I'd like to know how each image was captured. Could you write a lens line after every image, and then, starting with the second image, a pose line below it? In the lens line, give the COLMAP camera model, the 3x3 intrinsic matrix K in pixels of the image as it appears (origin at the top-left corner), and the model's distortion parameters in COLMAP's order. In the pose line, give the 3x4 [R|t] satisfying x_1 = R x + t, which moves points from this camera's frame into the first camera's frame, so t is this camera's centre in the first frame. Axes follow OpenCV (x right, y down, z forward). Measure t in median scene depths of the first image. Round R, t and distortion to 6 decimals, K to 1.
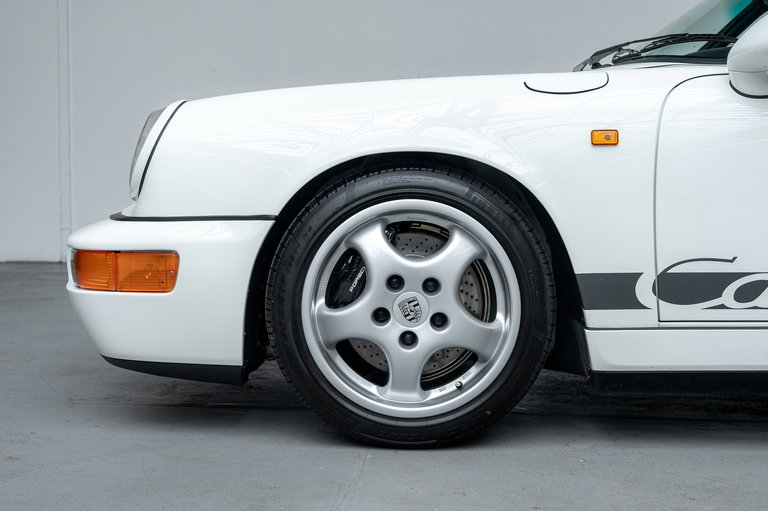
lens RADIAL K [[1087.4, 0, 387.9], [0, 1087.4, 256.5], [0, 0, 1]] dist [-0.001819, 0.000000]
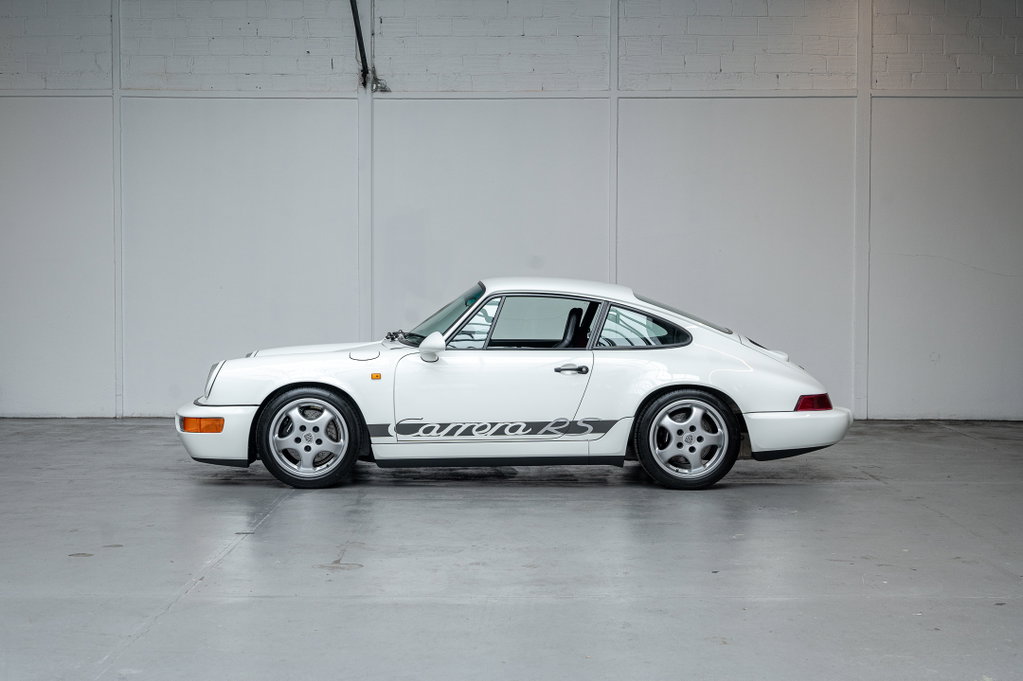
lens RADIAL K [[1448.5, 0, 512.4], [0, 1448.5, 344.9], [0, 0, 1]] dist [-0.001819, 0.000000]
pose [[0.998101, -0.007272, 0.061168, 0.313425], [0.009434, 0.999338, -0.035131, -0.053408], [-0.060872, 0.035641, 0.997509, -2.712994]]
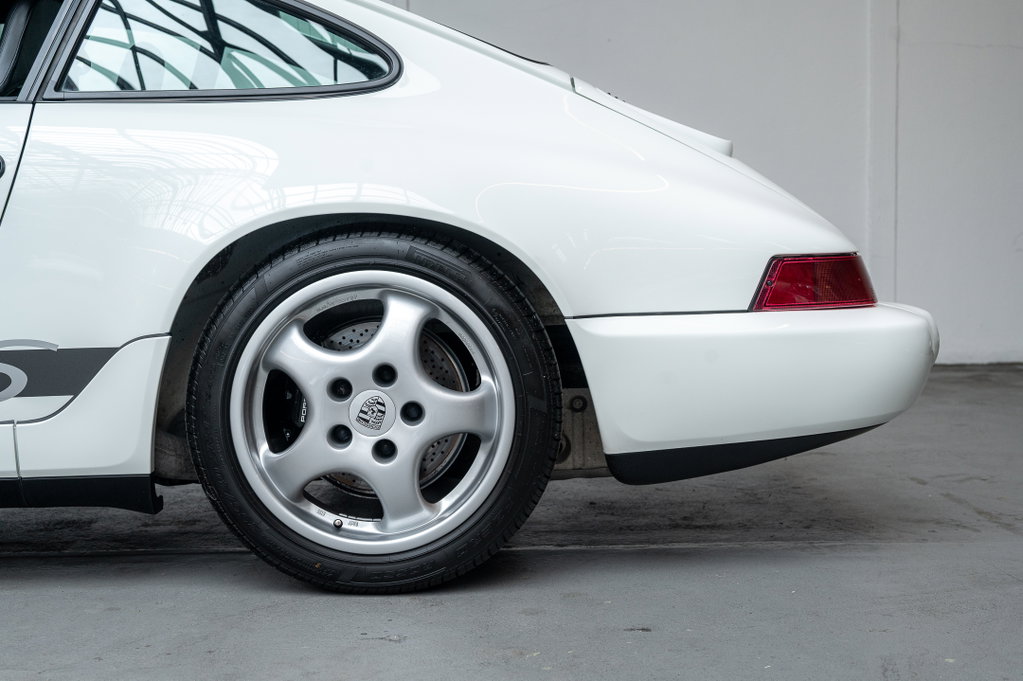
lens RADIAL K [[1448.5, 0, 514.6], [0, 1448.5, 340.9], [0, 0, 1]] dist [-0.001819, 0.000000]
pose [[0.996085, -0.019893, 0.086131, 0.994685], [0.021113, 0.999689, -0.013282, 0.025088], [-0.085839, 0.015049, 0.996195, -0.099536]]
